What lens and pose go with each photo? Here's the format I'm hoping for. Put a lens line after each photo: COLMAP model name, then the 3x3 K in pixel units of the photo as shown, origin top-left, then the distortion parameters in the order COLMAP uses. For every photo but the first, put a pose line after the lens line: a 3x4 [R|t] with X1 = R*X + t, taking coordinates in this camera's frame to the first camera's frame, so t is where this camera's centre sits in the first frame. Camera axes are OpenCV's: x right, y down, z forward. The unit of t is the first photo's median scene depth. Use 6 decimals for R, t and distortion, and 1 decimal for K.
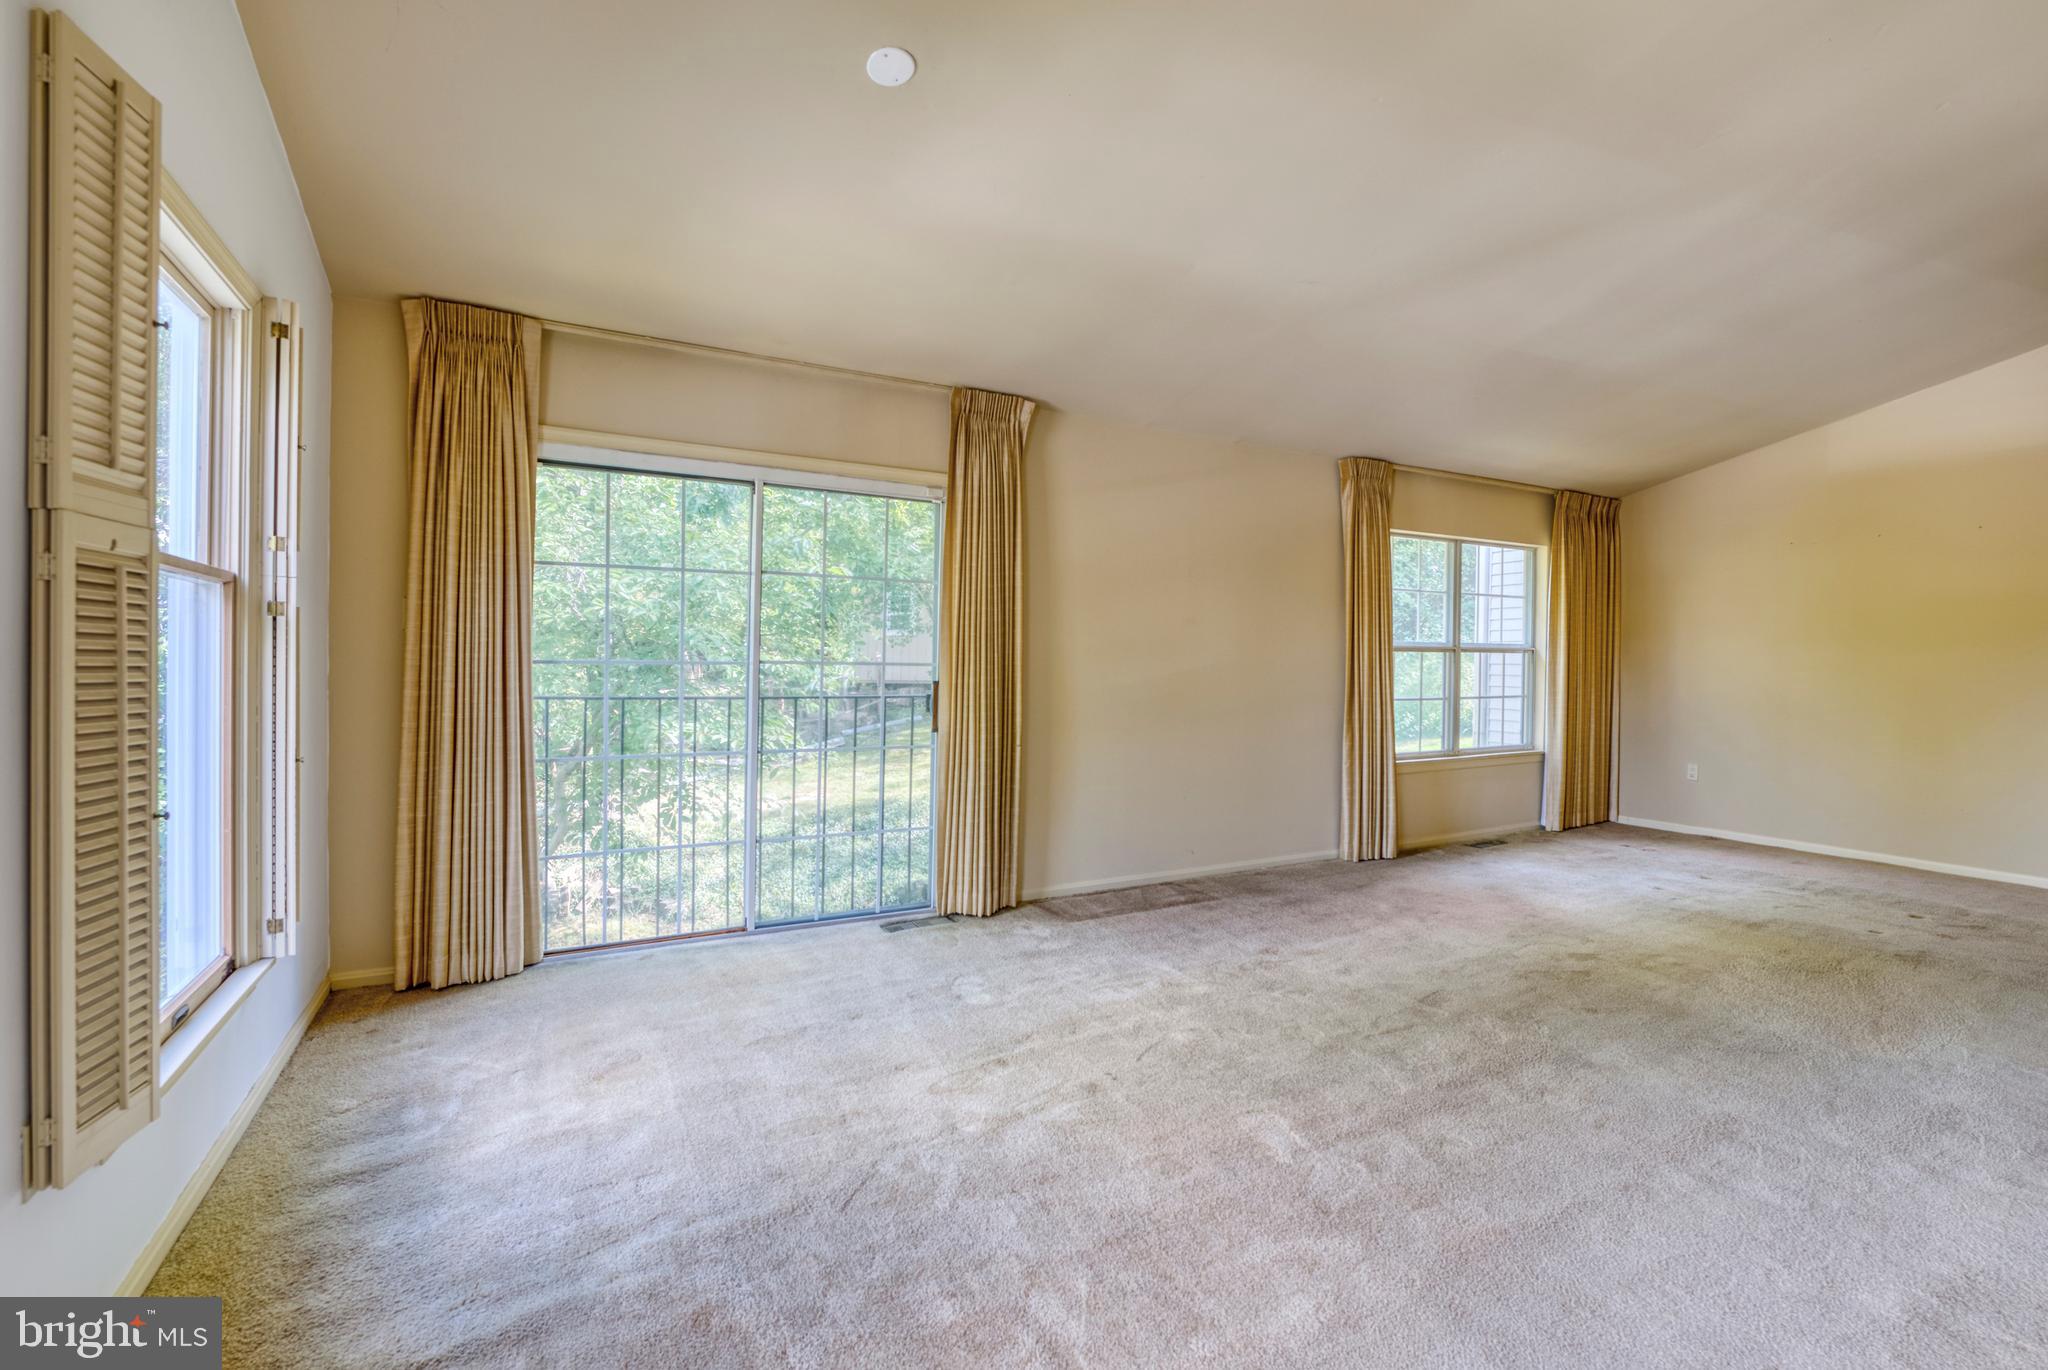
lens RADIAL K [[921.4, 0, 1006.4], [0, 921.4, 690.7], [0, 0, 1]] dist [-0.018370, 0.001088]
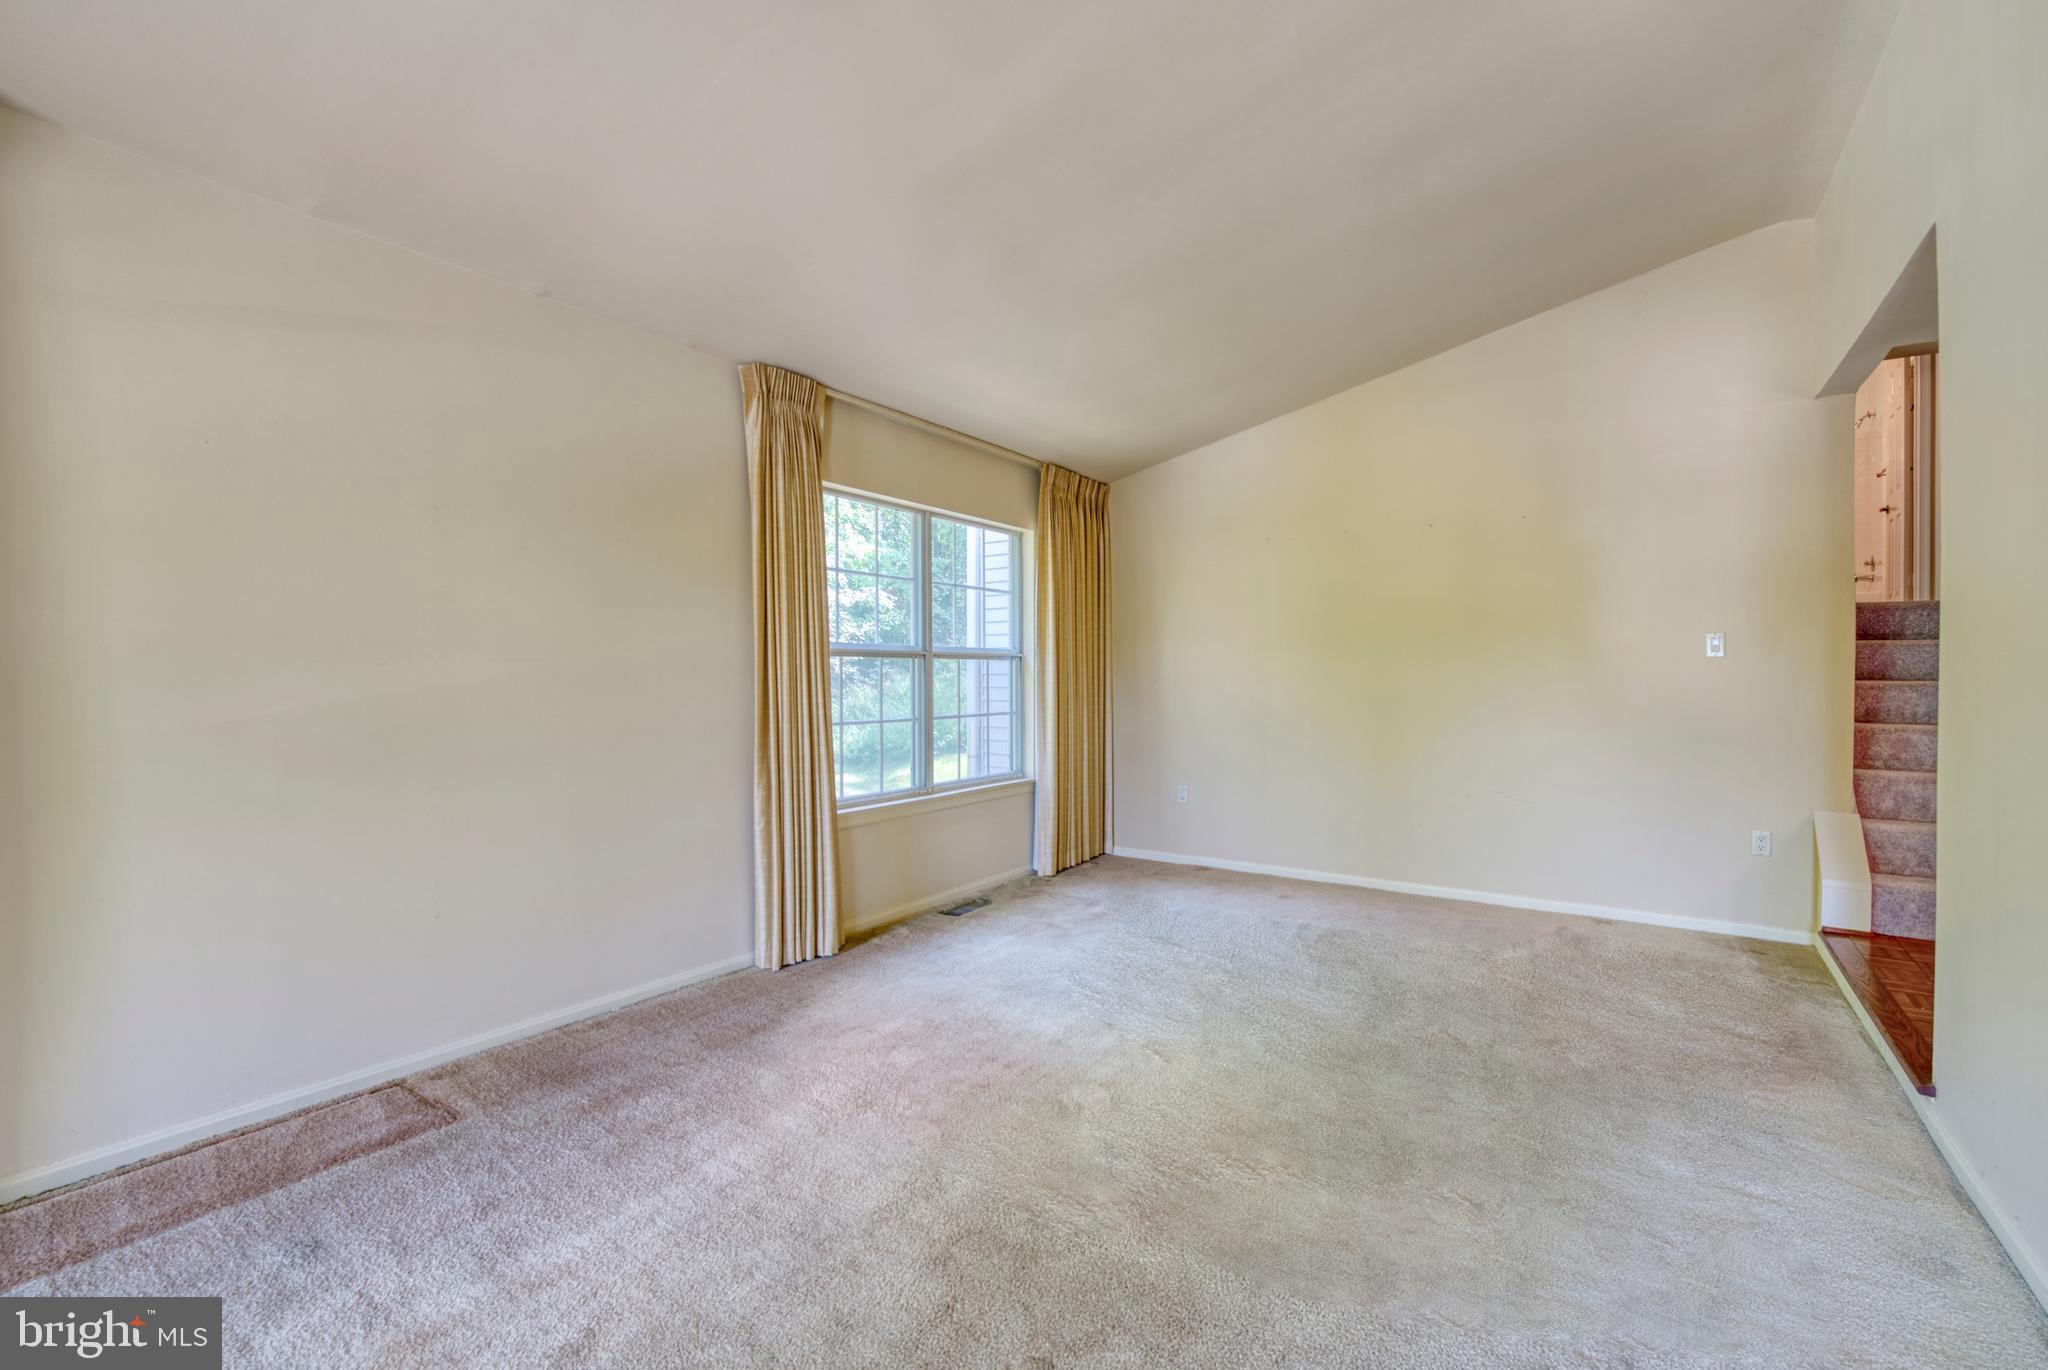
lens RADIAL K [[921.4, 0, 1032.9], [0, 921.4, 688.8], [0, 0, 1]] dist [-0.018370, 0.001088]
pose [[0.881758, -0.011742, 0.471556, 0.202016], [0.018985, 0.999764, -0.010604, -0.006504], [-0.471320, 0.018303, 0.881772, 0.276495]]
